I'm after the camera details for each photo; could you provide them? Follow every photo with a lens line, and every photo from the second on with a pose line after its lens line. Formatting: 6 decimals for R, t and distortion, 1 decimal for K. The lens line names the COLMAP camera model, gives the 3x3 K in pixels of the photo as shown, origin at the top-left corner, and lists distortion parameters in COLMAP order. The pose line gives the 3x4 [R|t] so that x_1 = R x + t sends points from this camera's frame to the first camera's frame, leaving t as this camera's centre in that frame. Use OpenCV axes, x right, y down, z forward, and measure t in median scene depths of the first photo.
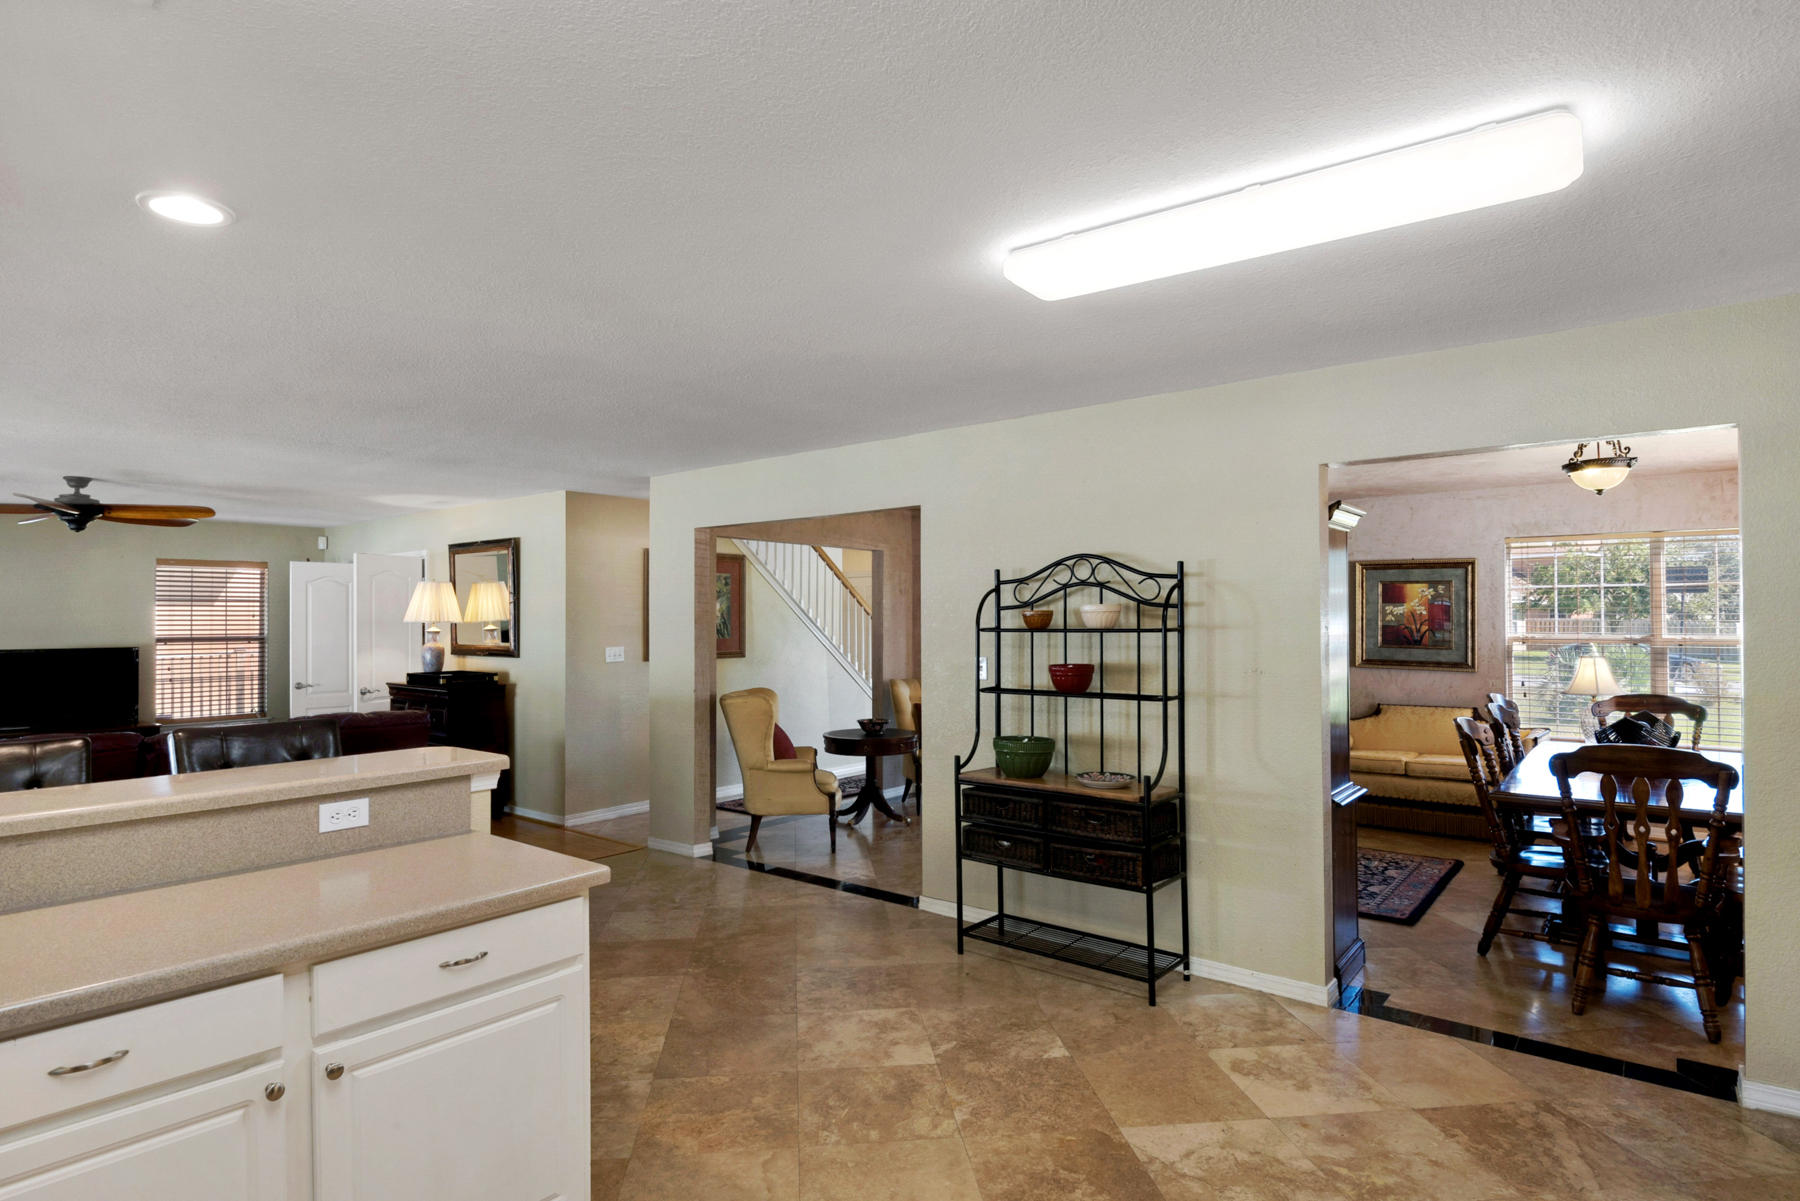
lens RADIAL K [[979.3, 0, 905.5], [0, 979.3, 612.7], [0, 0, 1]] dist [-0.003687, -0.005778]
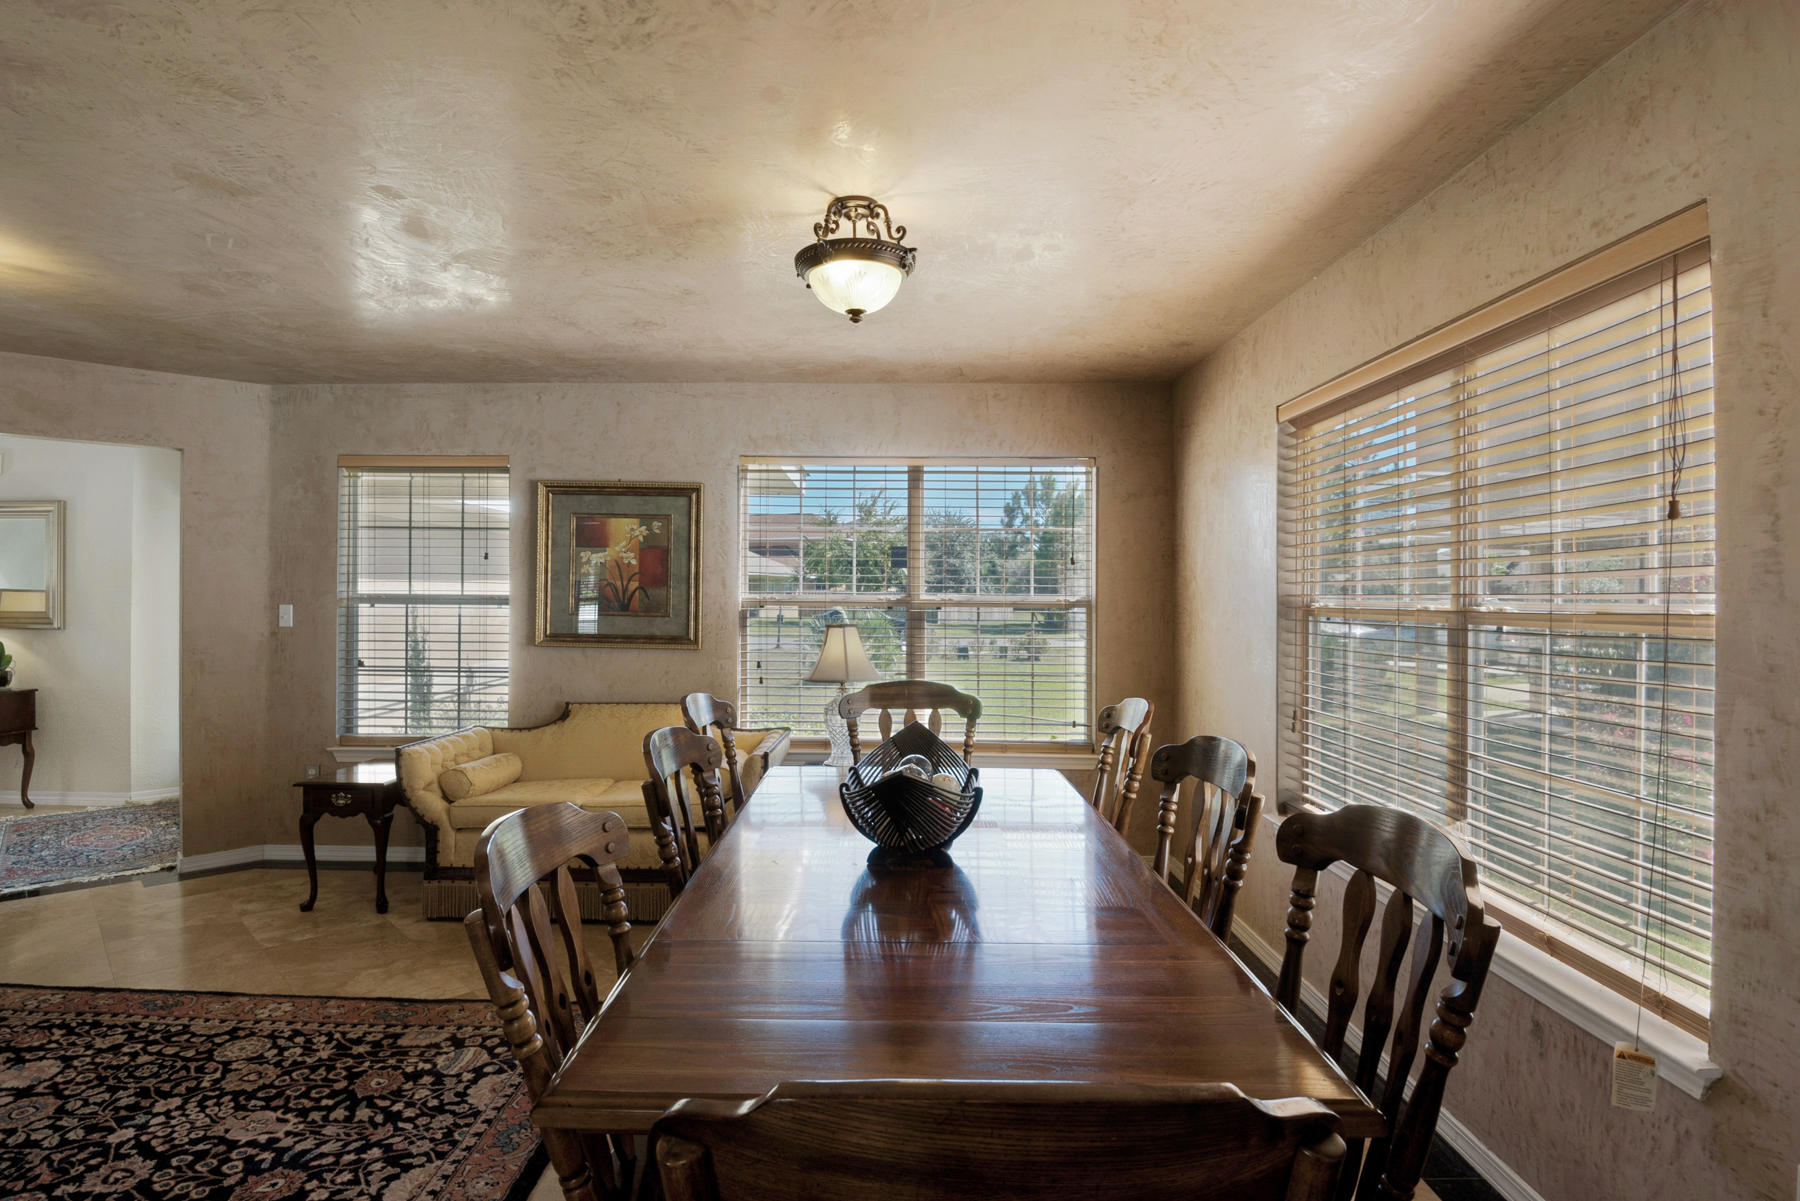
lens RADIAL K [[901.9, 0, 909.6], [0, 901.9, 590.8], [0, 0, 1]] dist [-0.037550, -0.002970]
pose [[0.775814, 0.009505, 0.630890, 0.497811], [-0.014182, 0.999897, 0.002375, 0.026162], [-0.630802, -0.010790, 0.775869, 0.699944]]
